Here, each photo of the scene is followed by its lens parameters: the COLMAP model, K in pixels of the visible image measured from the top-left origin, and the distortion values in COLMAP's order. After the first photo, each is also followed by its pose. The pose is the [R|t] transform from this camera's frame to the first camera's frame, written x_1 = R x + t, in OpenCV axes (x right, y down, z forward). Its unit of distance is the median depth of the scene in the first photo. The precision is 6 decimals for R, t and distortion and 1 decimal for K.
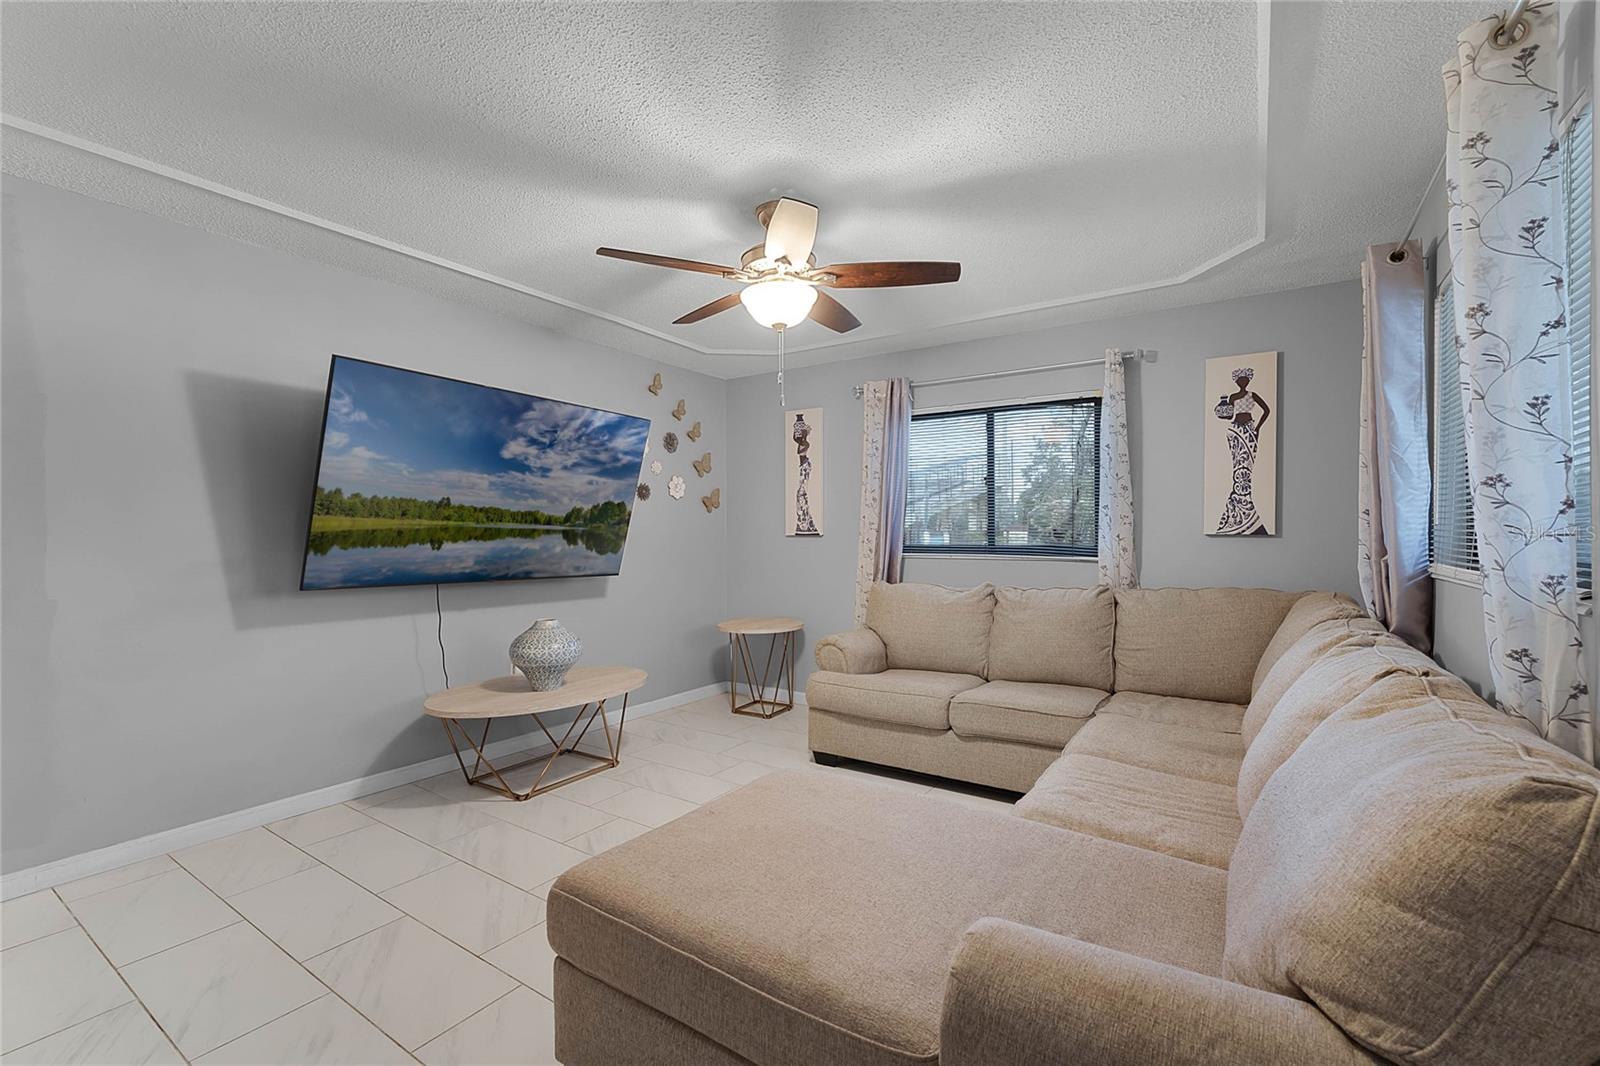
lens RADIAL K [[696.3, 0, 800.0], [0, 696.3, 533.0], [0, 0, 1]] dist [-0.000964, -0.000020]
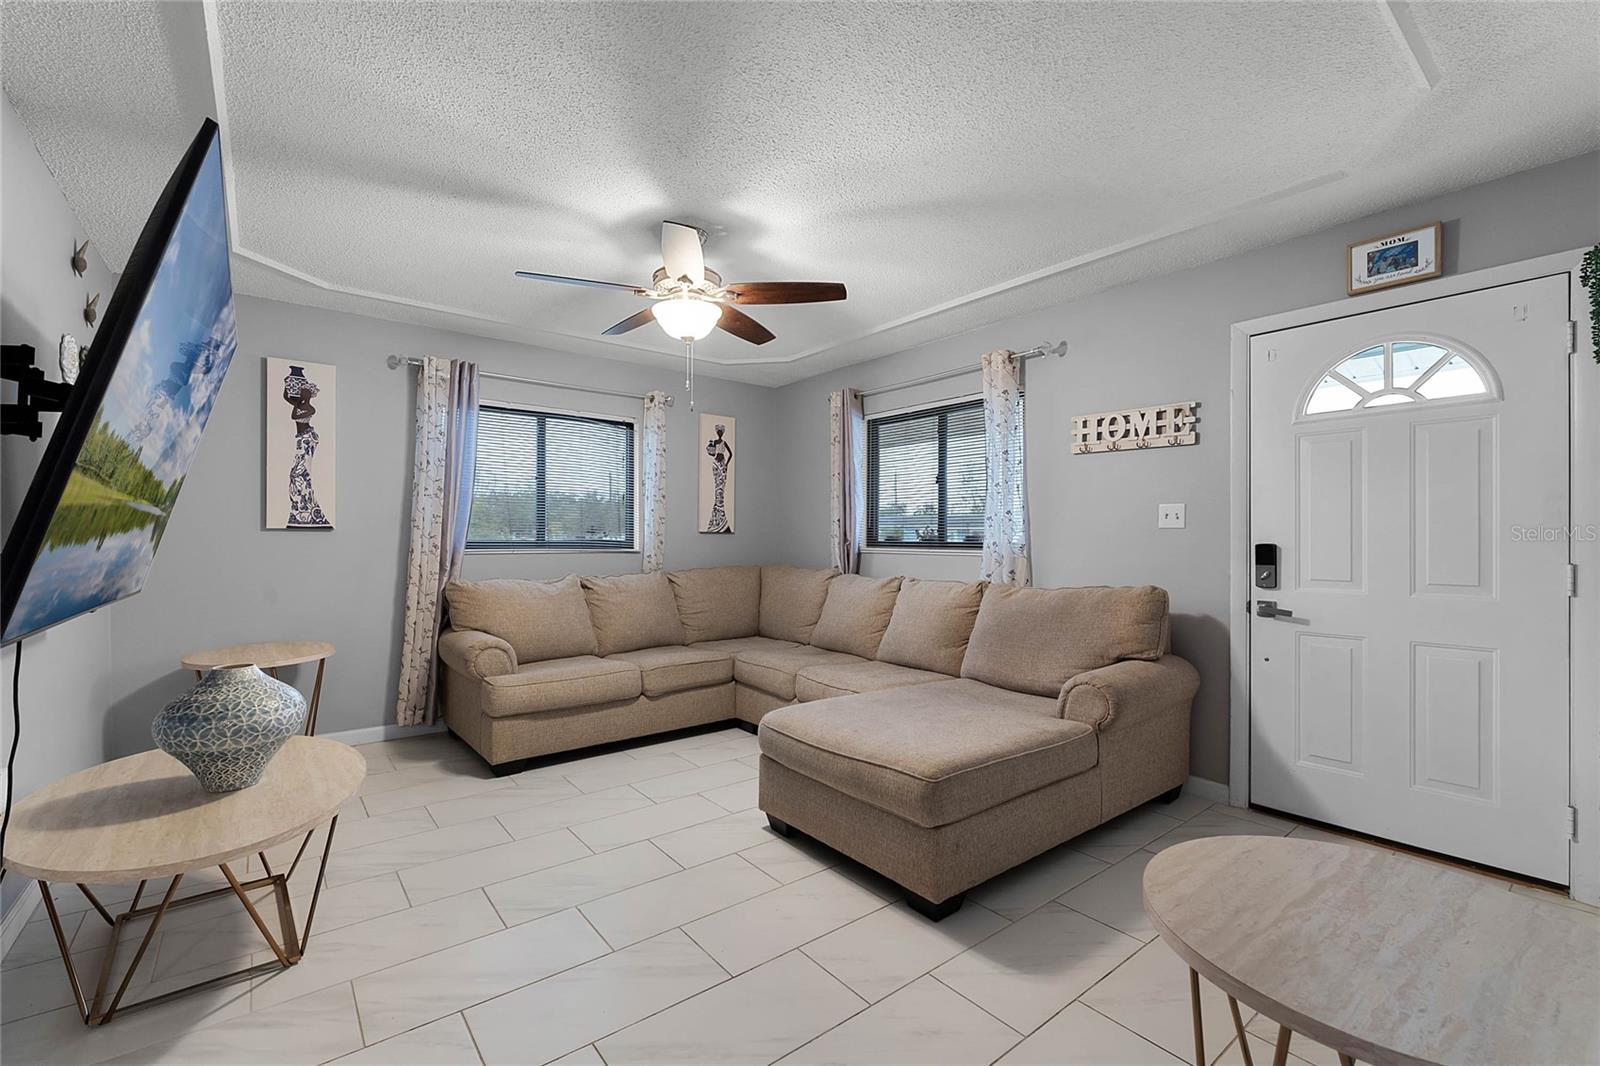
lens RADIAL K [[684.3, 0, 796.7], [0, 684.3, 538.1], [0, 0, 1]] dist [0.001204, 0.000234]
pose [[0.305532, 0.001689, 0.952180, -0.724569], [-0.006875, 0.999976, 0.000432, 0.013032], [-0.952157, -0.006678, 0.305537, 0.356470]]
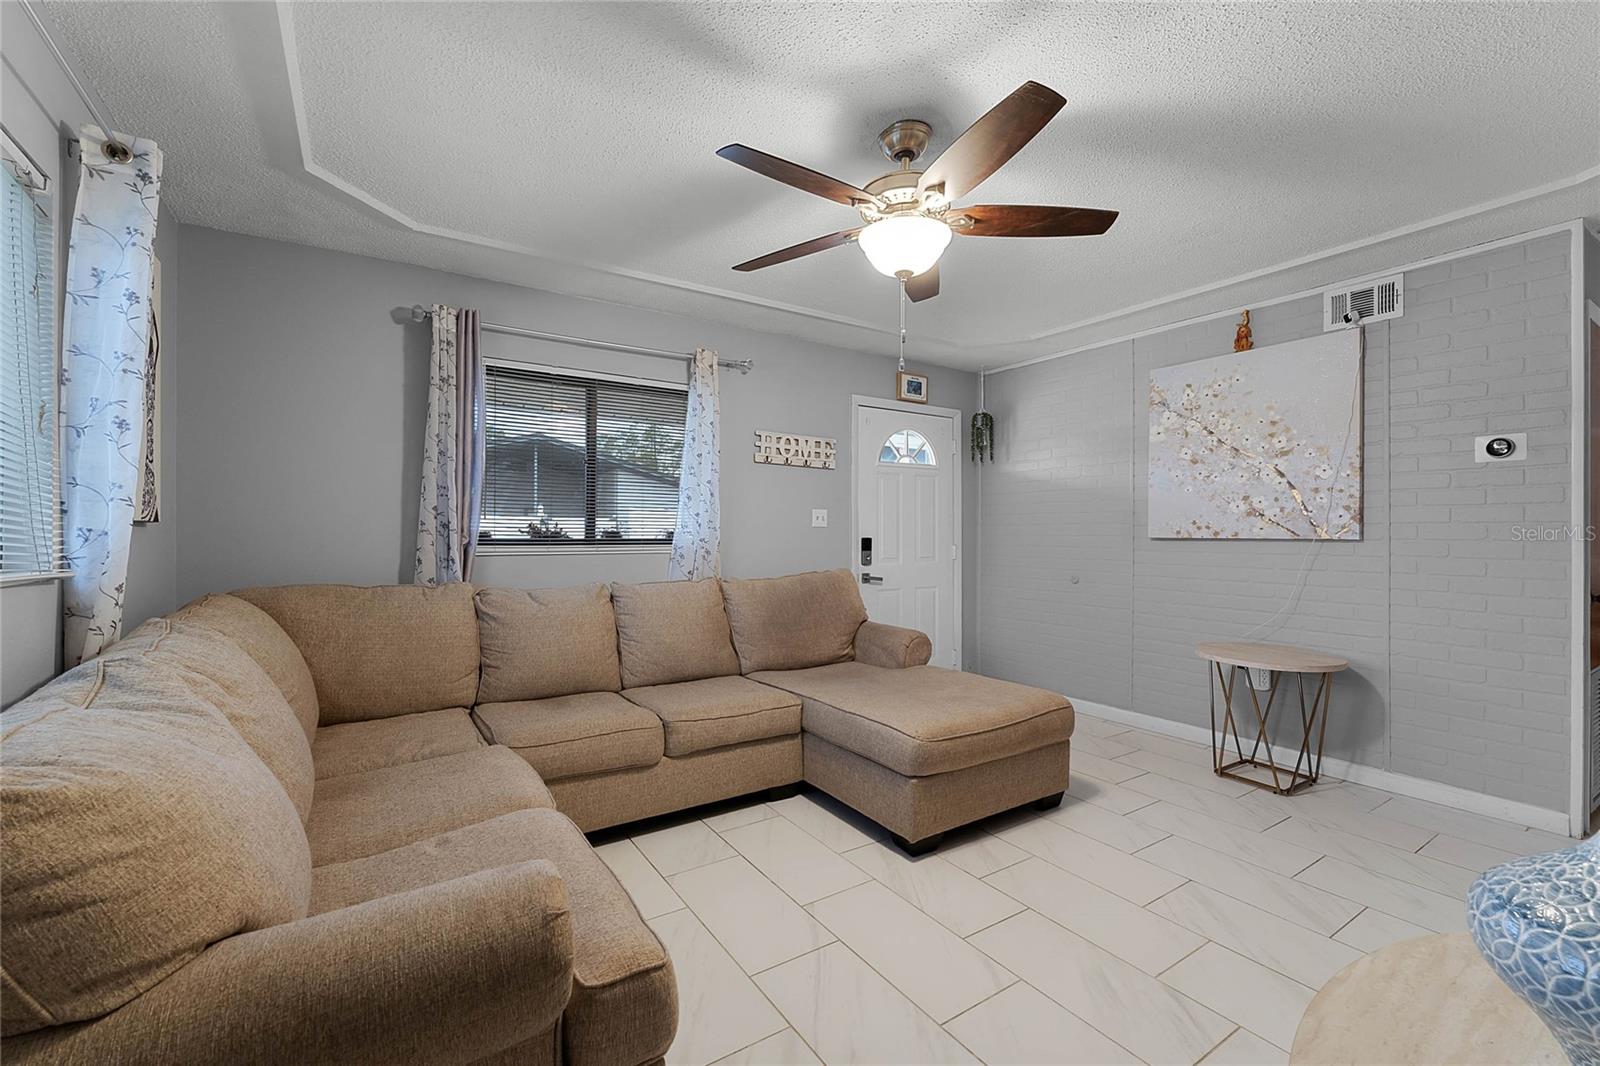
lens RADIAL K [[658.0, 0, 794.3], [0, 658.0, 530.3], [0, 0, 1]] dist [-0.010281, 0.000023]
pose [[-0.919068, 0.002449, 0.394091, -0.157226], [-0.000934, 0.999964, -0.008393, 0.013557], [-0.394098, -0.008082, -0.919033, 1.268713]]
